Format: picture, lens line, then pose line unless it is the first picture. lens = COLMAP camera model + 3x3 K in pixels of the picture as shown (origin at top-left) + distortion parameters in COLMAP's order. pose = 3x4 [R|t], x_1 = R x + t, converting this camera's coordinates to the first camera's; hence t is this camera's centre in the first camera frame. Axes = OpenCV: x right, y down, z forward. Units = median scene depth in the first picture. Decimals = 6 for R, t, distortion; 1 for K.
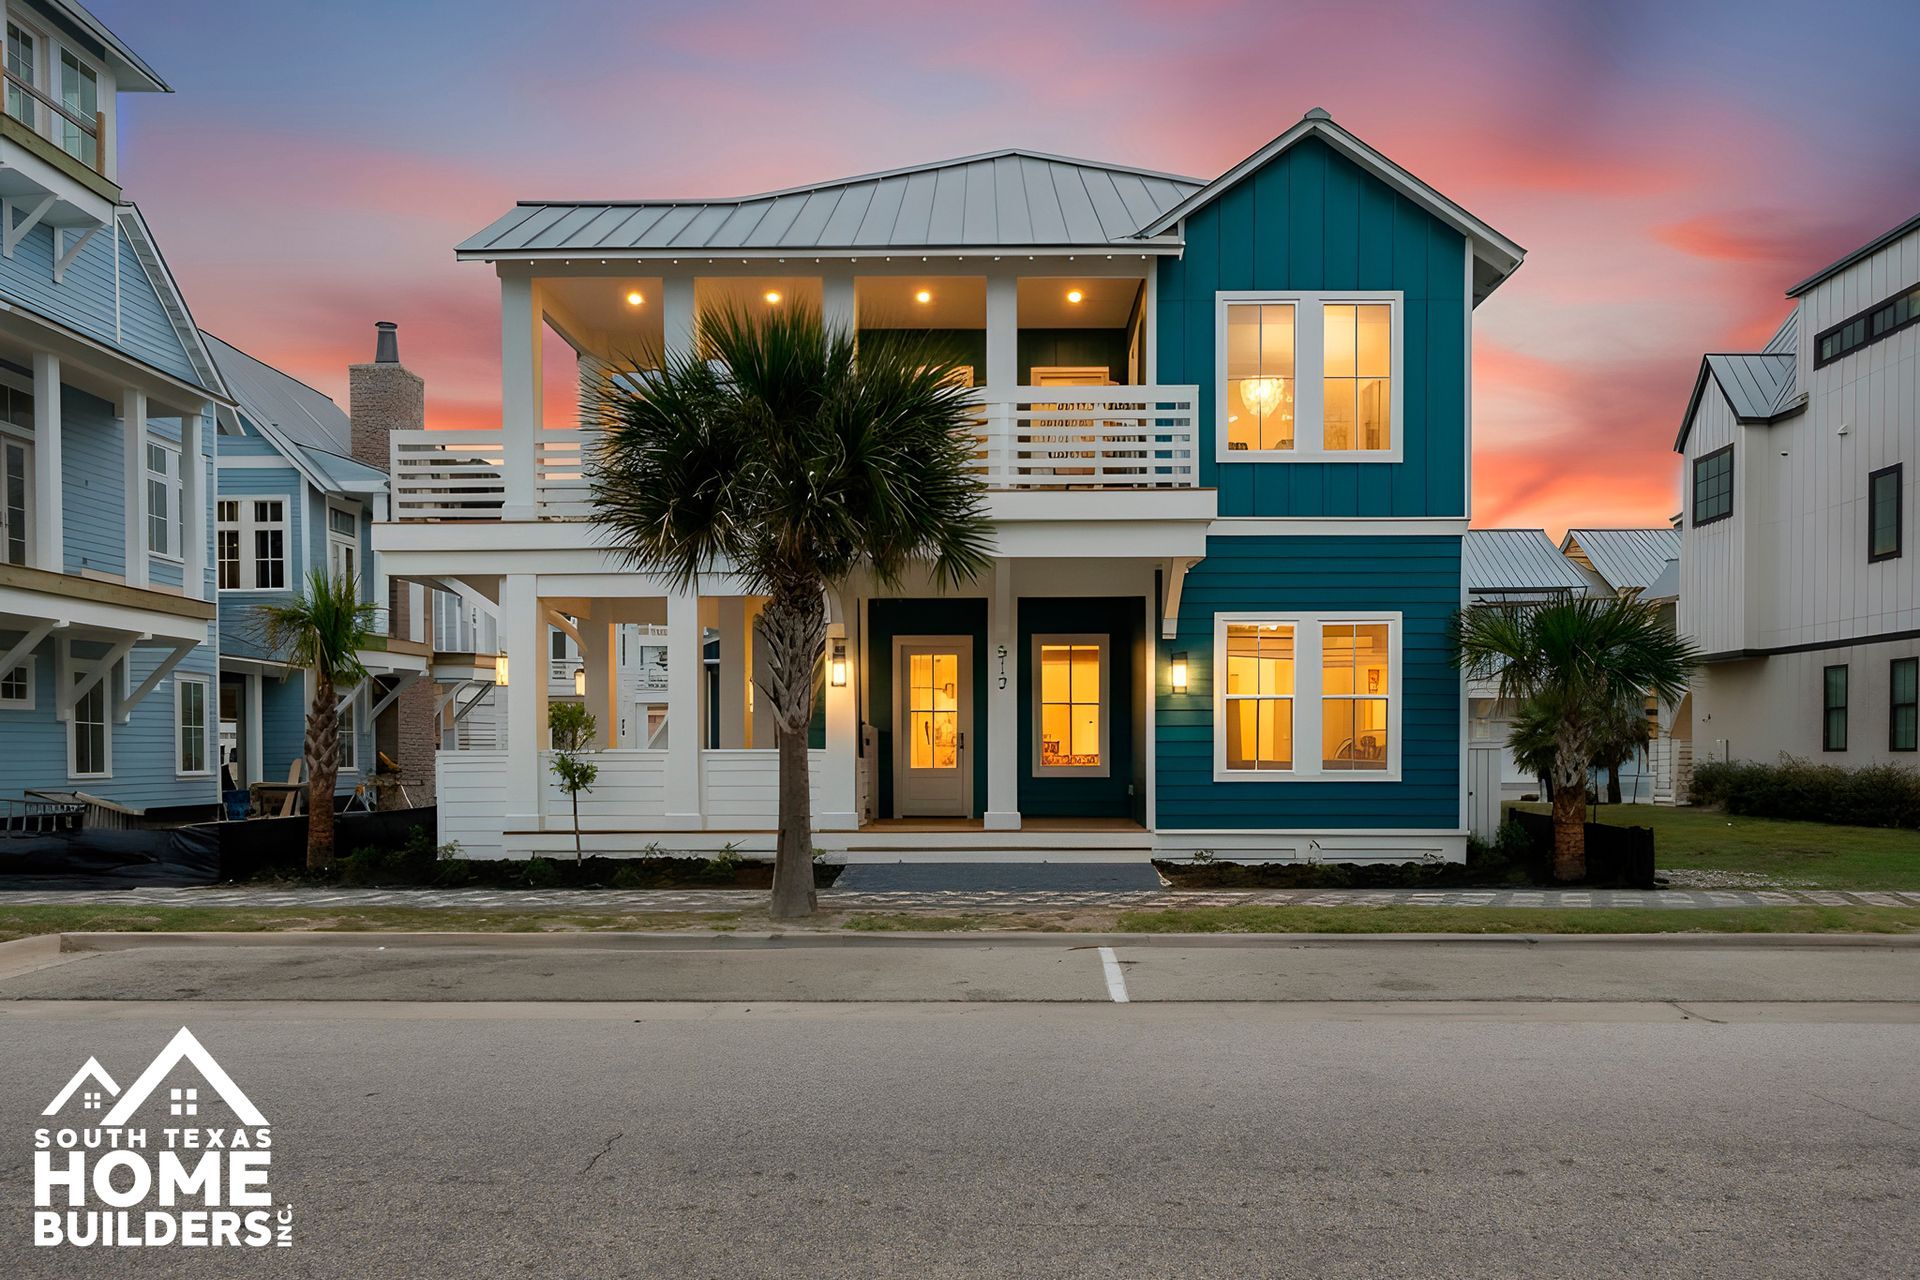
lens RADIAL K [[1576.9, 0, 960.0], [0, 1576.9, 640.0], [0, 0, 1]] dist [0.004162, 0.009930]
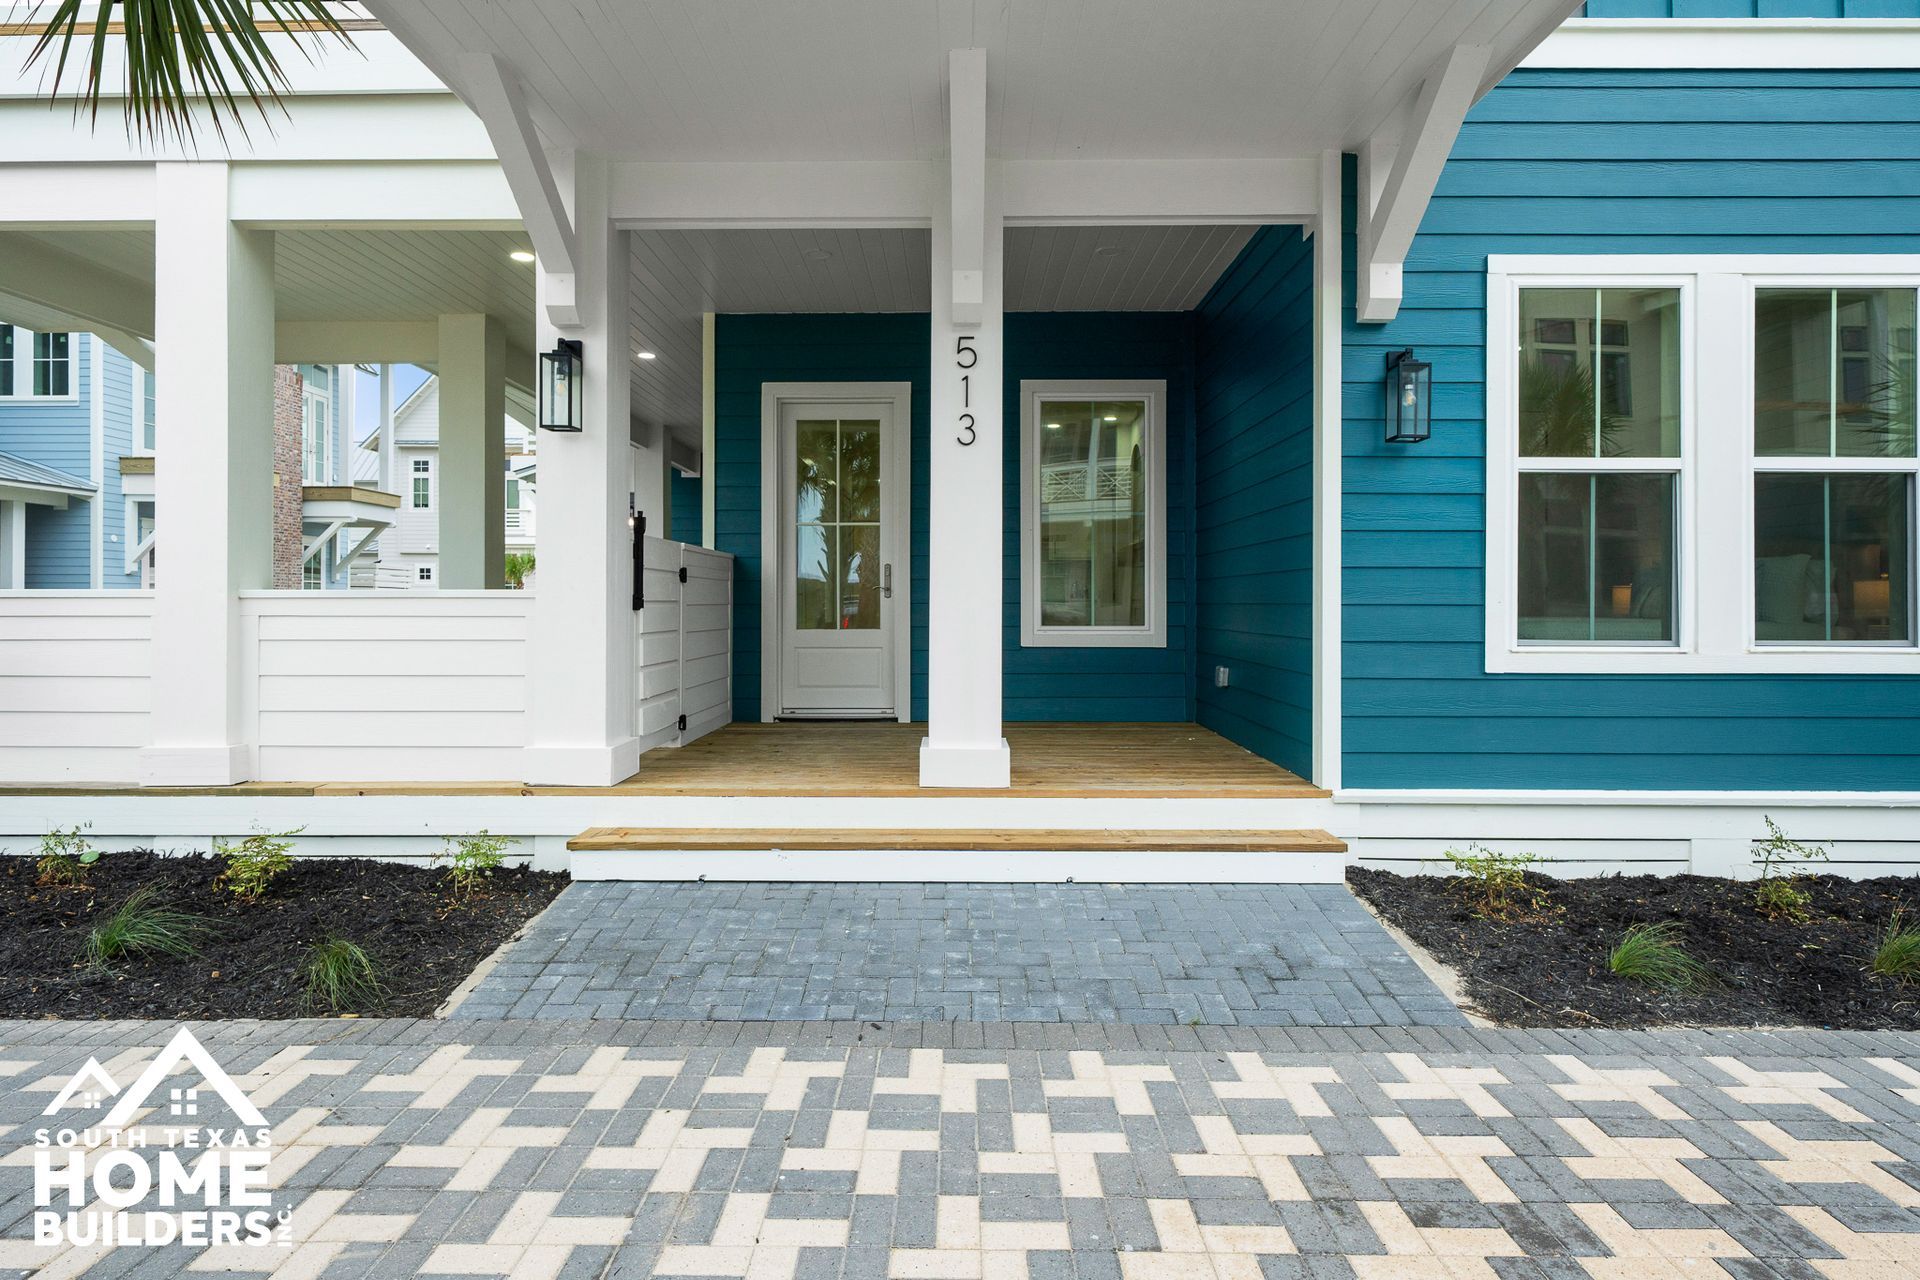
lens RADIAL K [[1022.4, 0, 956.2], [0, 1022.4, 606.9], [0, 0, 1]] dist [-0.003117, -0.000606]
pose [[0.999900, 0.001924, 0.013982, 0.020574], [-0.002934, 0.997355, 0.072628, 0.054373], [-0.013805, -0.072662, 0.997261, 0.734439]]
